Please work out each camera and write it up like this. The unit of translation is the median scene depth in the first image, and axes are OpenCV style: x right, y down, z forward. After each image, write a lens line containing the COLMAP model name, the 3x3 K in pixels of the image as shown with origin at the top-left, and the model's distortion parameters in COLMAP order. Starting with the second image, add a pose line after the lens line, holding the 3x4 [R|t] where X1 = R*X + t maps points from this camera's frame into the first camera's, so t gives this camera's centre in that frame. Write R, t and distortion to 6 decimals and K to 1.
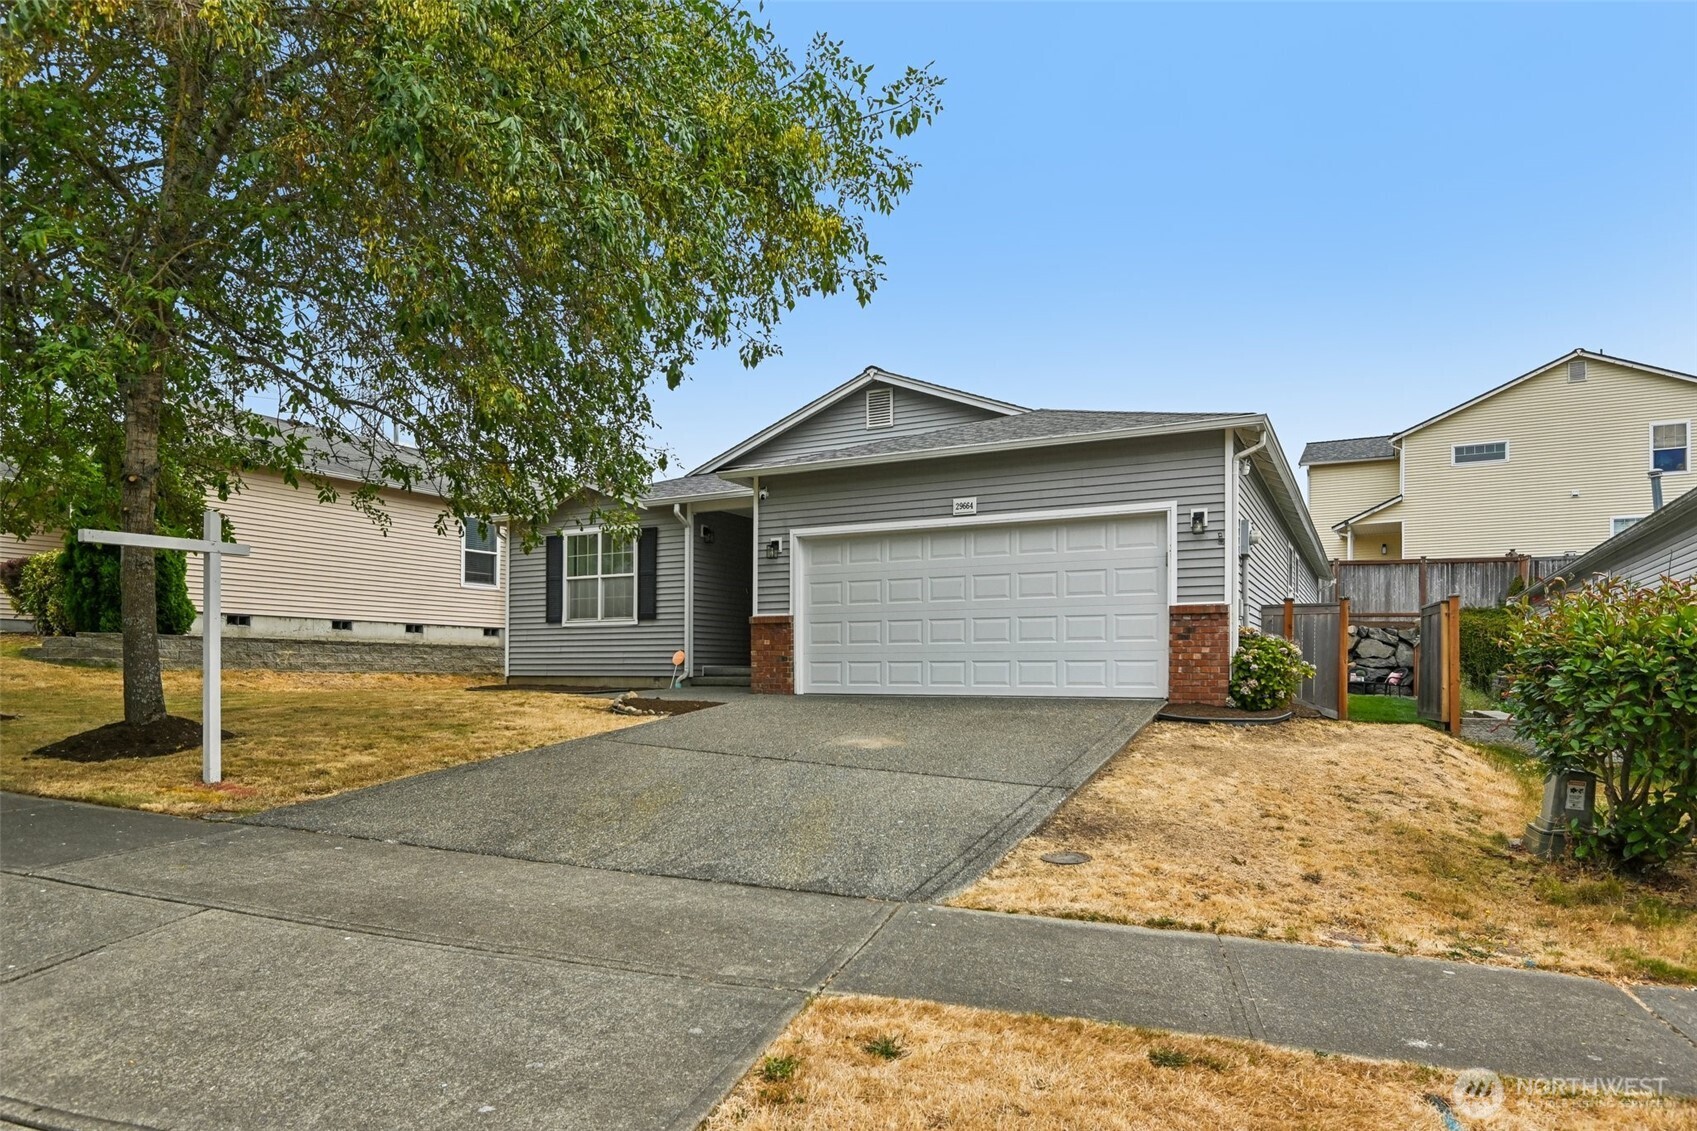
lens RADIAL K [[996.8, 0, 850.2], [0, 996.8, 671.3], [0, 0, 1]] dist [-0.033966, -0.000497]
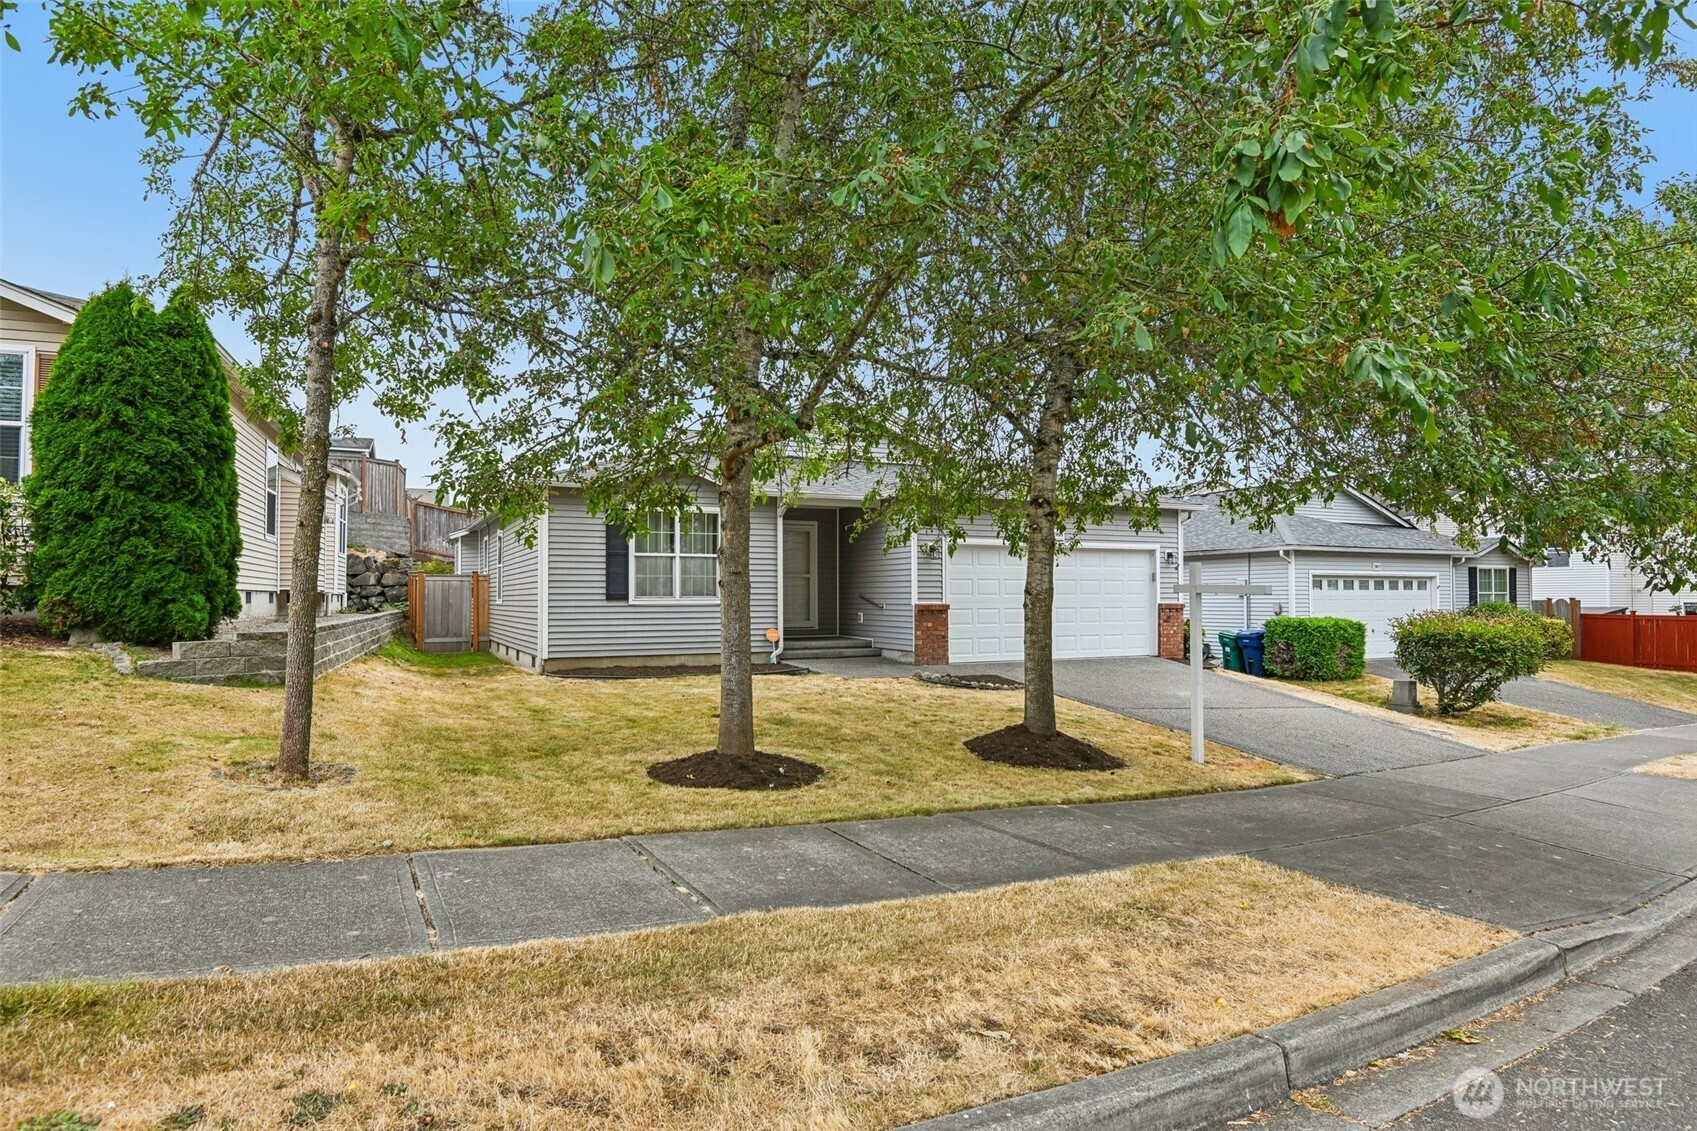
lens RADIAL K [[957.7, 0, 848.5], [0, 957.7, 565.5], [0, 0, 1]] dist [-0.004181, -0.000265]
pose [[0.590901, 0.024591, 0.806369, -0.977275], [0.002124, 0.999484, -0.032037, -0.056388], [-0.806741, 0.020643, 0.590544, 0.306376]]
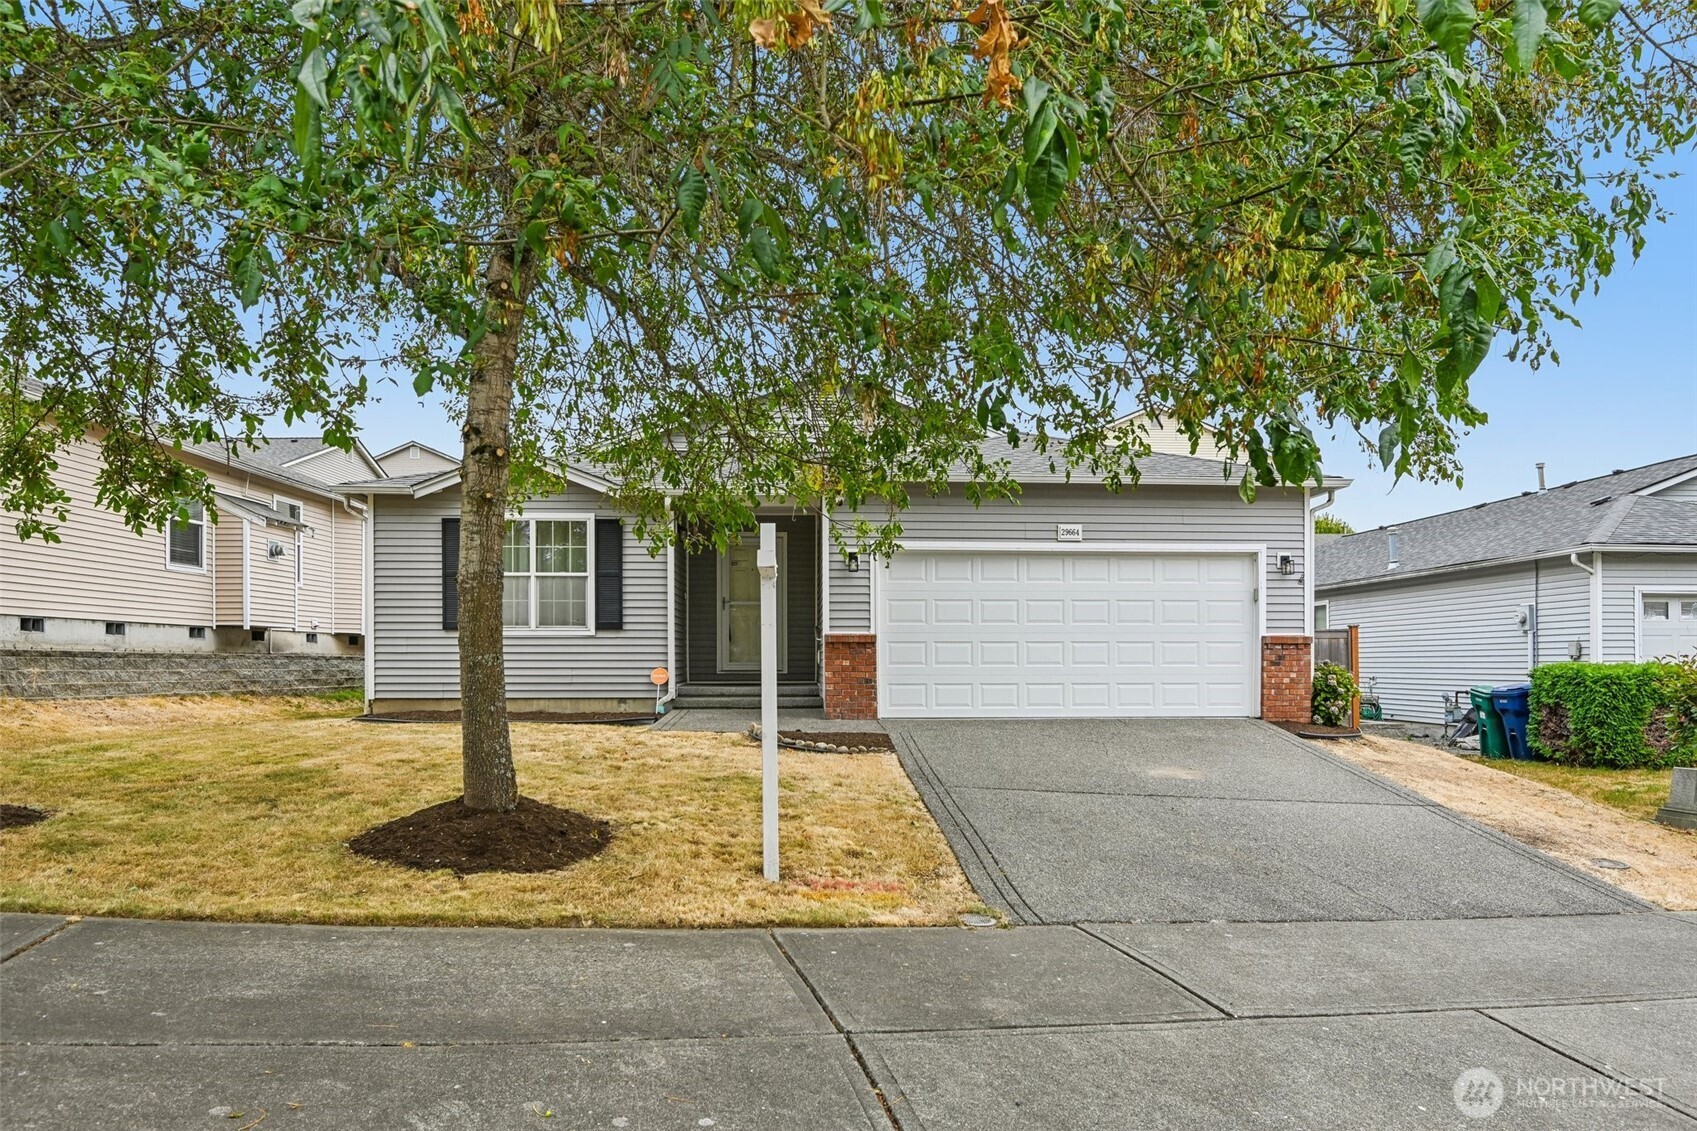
lens RADIAL K [[1085.1, 0, 843.5], [0, 1085.1, 653.6], [0, 0, 1]] dist [-0.009329, -0.001912]
pose [[0.857300, 0.001410, 0.514816, -0.513301], [0.000967, 0.999990, -0.004350, -0.028613], [-0.514817, 0.004227, 0.857290, 0.128073]]
